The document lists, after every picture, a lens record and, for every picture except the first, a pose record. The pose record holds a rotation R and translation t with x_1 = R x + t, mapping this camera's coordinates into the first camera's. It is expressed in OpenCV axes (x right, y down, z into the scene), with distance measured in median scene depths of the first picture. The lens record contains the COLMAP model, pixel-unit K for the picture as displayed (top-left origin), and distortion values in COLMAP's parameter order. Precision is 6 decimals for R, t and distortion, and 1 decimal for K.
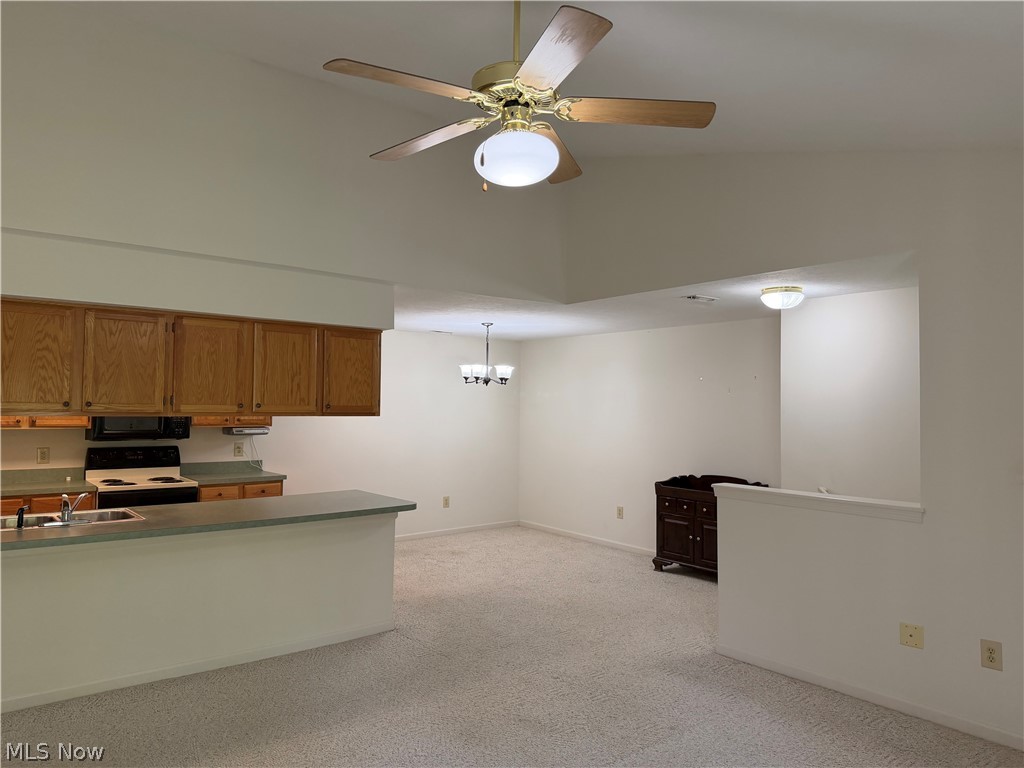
lens RADIAL K [[723.5, 0, 512.0], [0, 723.5, 384.0], [0, 0, 1]] dist [0.107019, -0.158523]
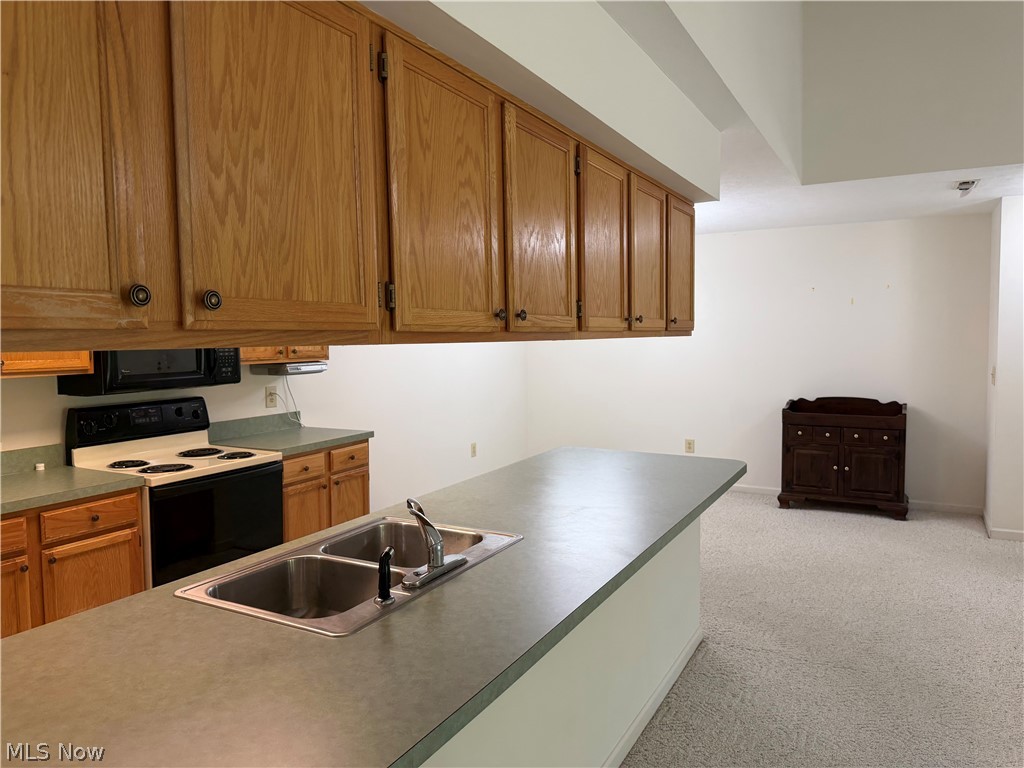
lens RADIAL K [[723.5, 0, 512.0], [0, 723.5, 384.0], [0, 0, 1]] dist [0.107019, -0.158523]
pose [[0.923062, -0.048760, 0.381547, -0.583246], [0.009920, 0.994621, 0.103109, 0.018014], [-0.384522, -0.091391, 0.918581, 0.446060]]
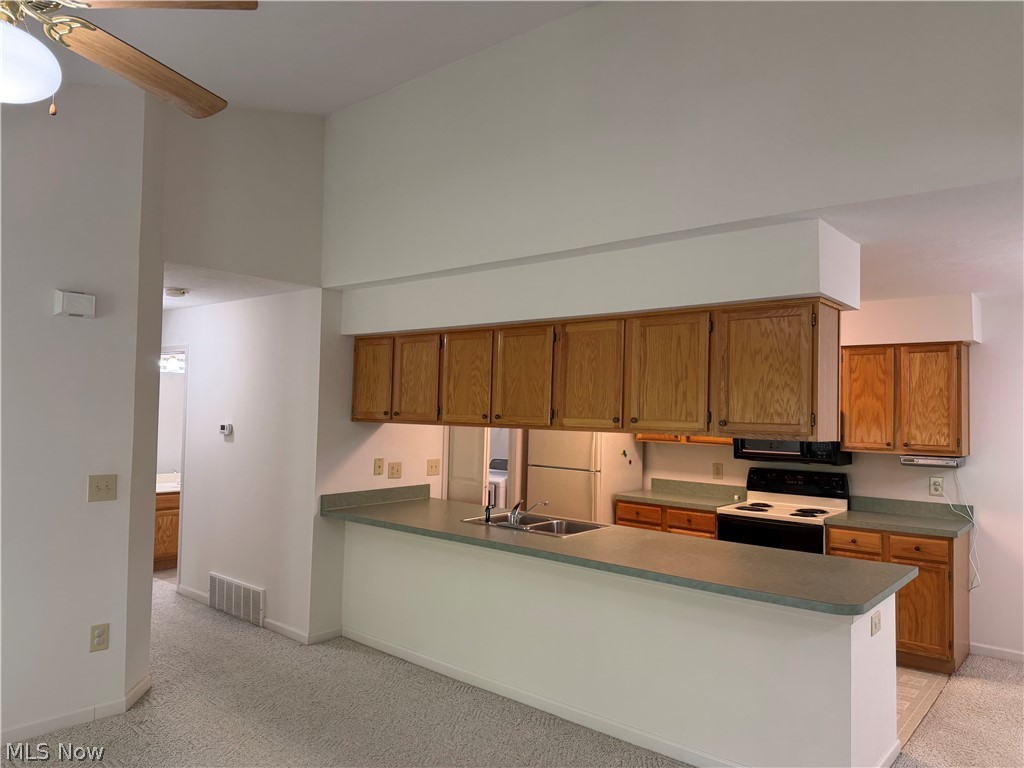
lens RADIAL K [[723.5, 0, 512.0], [0, 723.5, 384.0], [0, 0, 1]] dist [0.107019, -0.158523]
pose [[0.173763, -0.045094, -0.983755, 0.367910], [0.014293, 0.998961, -0.043266, 0.019602], [0.984684, -0.006543, 0.174227, 0.644179]]
